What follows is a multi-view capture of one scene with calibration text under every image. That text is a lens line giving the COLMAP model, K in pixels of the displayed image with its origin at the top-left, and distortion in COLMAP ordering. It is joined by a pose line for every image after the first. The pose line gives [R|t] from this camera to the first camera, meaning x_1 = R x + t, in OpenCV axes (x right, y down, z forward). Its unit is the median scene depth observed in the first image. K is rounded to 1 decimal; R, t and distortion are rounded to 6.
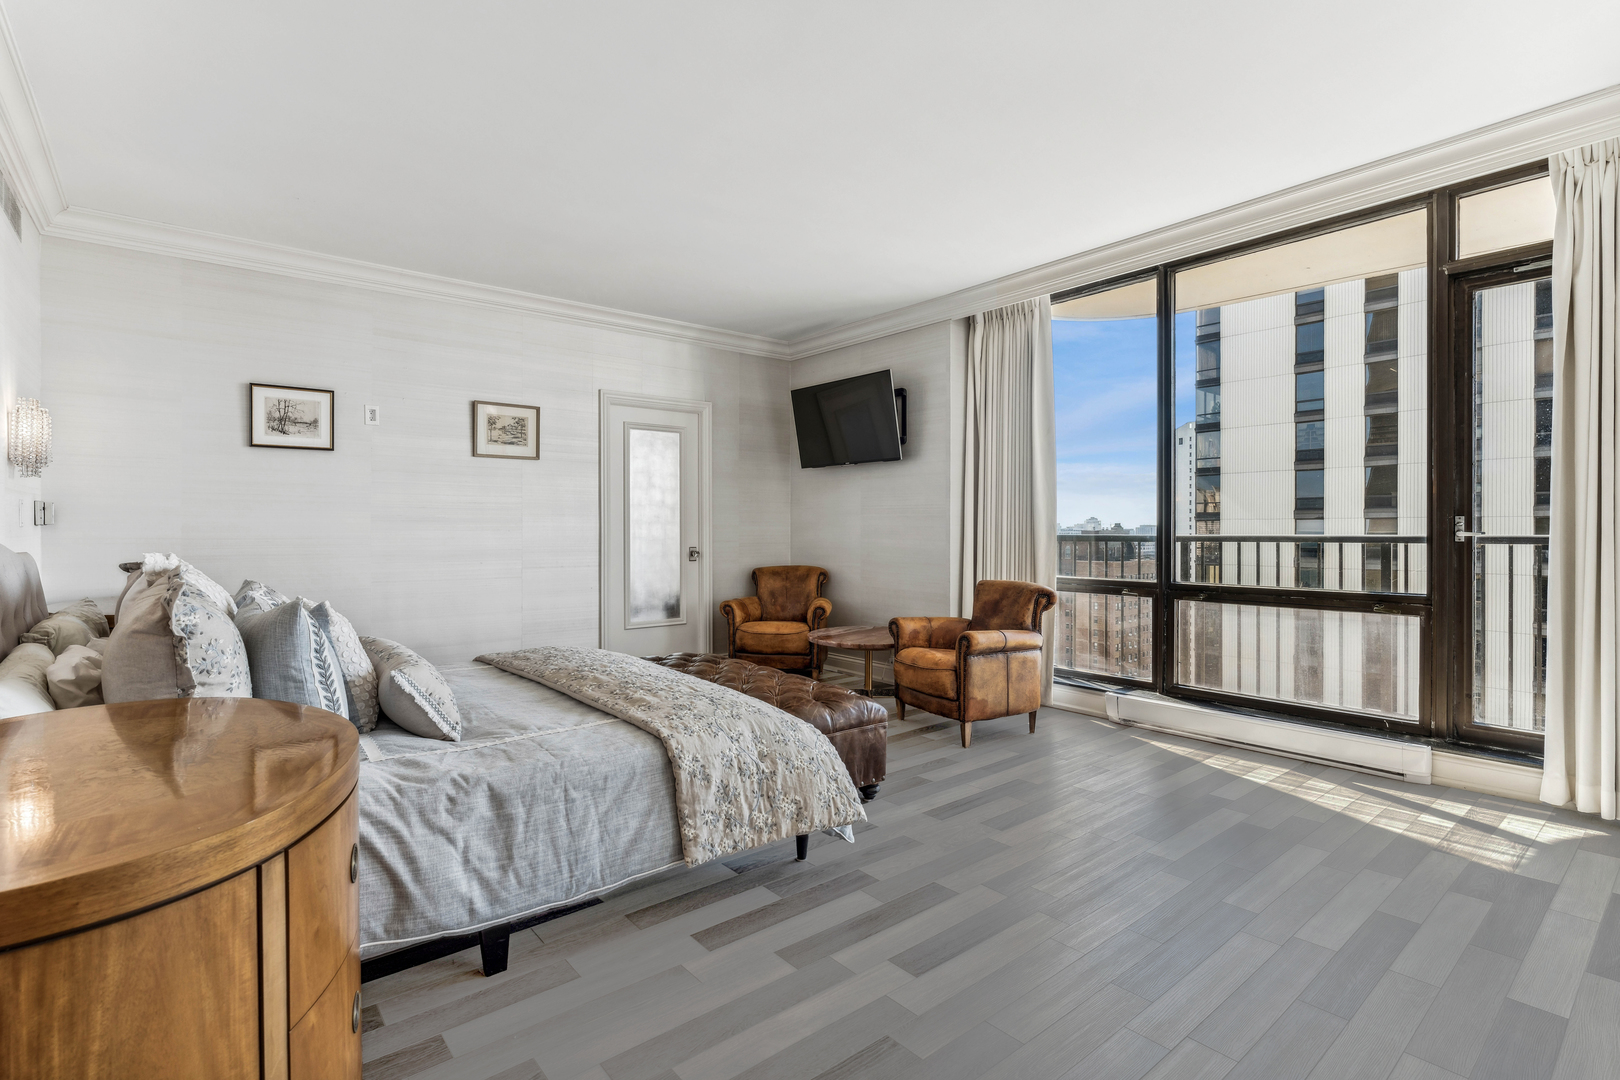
lens RADIAL K [[746.2, 0, 801.8], [0, 746.2, 531.1], [0, 0, 1]] dist [-0.014901, 0.000350]
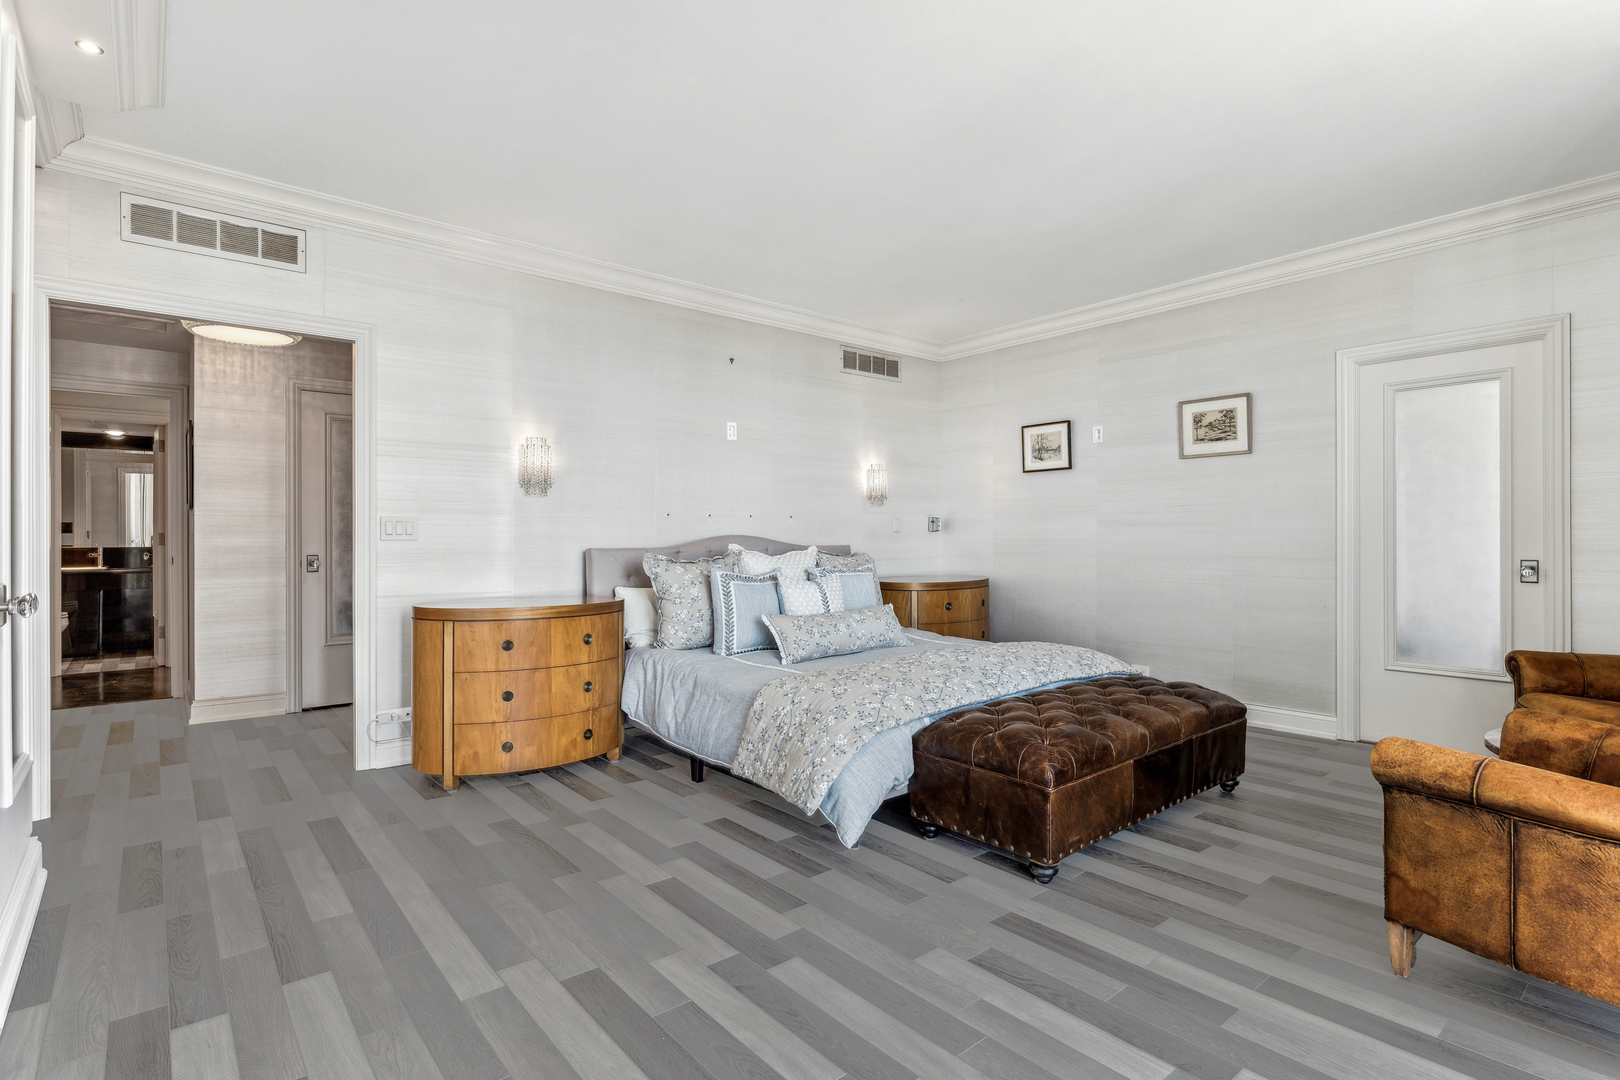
lens RADIAL K [[774.5, 0, 811.6], [0, 774.5, 537.6], [0, 0, 1]] dist [-0.001128, -0.000334]
pose [[0.033395, 0.001556, -0.999441, 0.659874], [-0.000075, 0.999999, 0.001554, 0.003141], [0.999442, 0.000023, 0.033395, 0.551771]]
